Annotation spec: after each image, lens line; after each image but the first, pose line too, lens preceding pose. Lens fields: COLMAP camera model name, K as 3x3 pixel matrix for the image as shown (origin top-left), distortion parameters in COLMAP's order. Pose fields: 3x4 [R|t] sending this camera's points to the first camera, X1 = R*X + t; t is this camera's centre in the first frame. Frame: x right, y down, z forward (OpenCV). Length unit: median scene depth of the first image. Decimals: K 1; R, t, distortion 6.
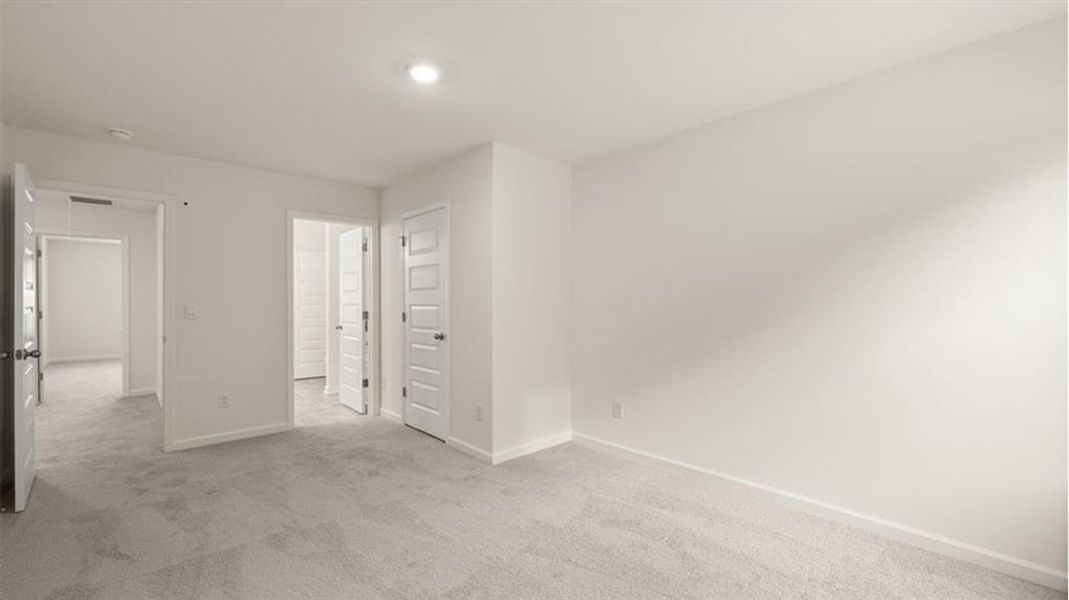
lens RADIAL K [[450.3, 0, 529.7], [0, 450.3, 298.9], [0, 0, 1]] dist [-0.001605, -0.000632]
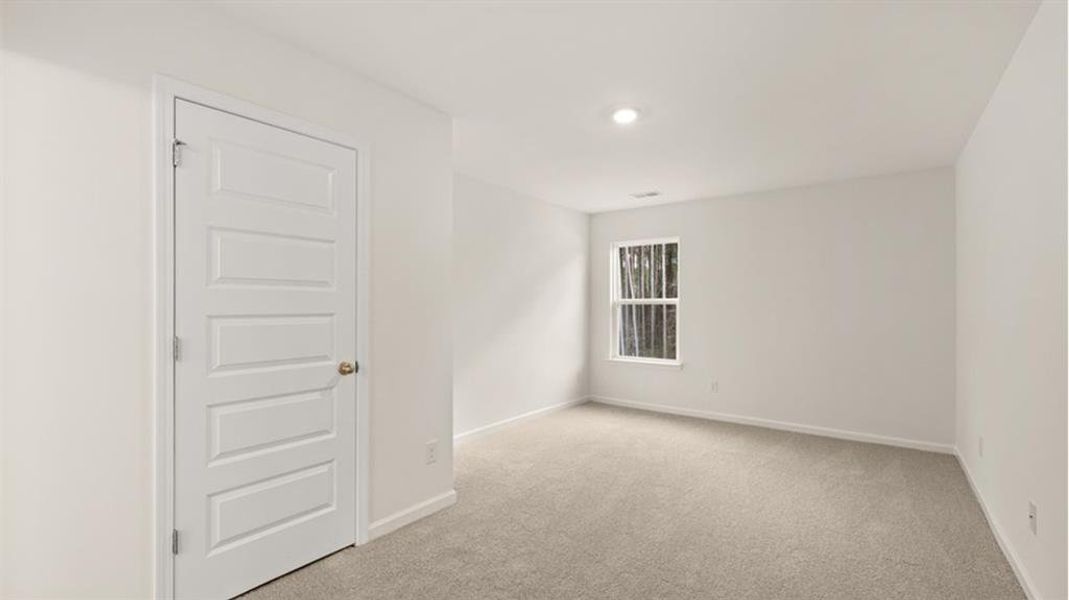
lens RADIAL K [[450.3, 0, 529.7], [0, 450.3, 298.9], [0, 0, 1]] dist [-0.001605, -0.000632]
pose [[-0.148487, 0.014877, 0.988802, -0.808883], [0.007749, 0.999874, -0.013880, 0.003709], [-0.988884, 0.005601, -0.148583, 0.853869]]
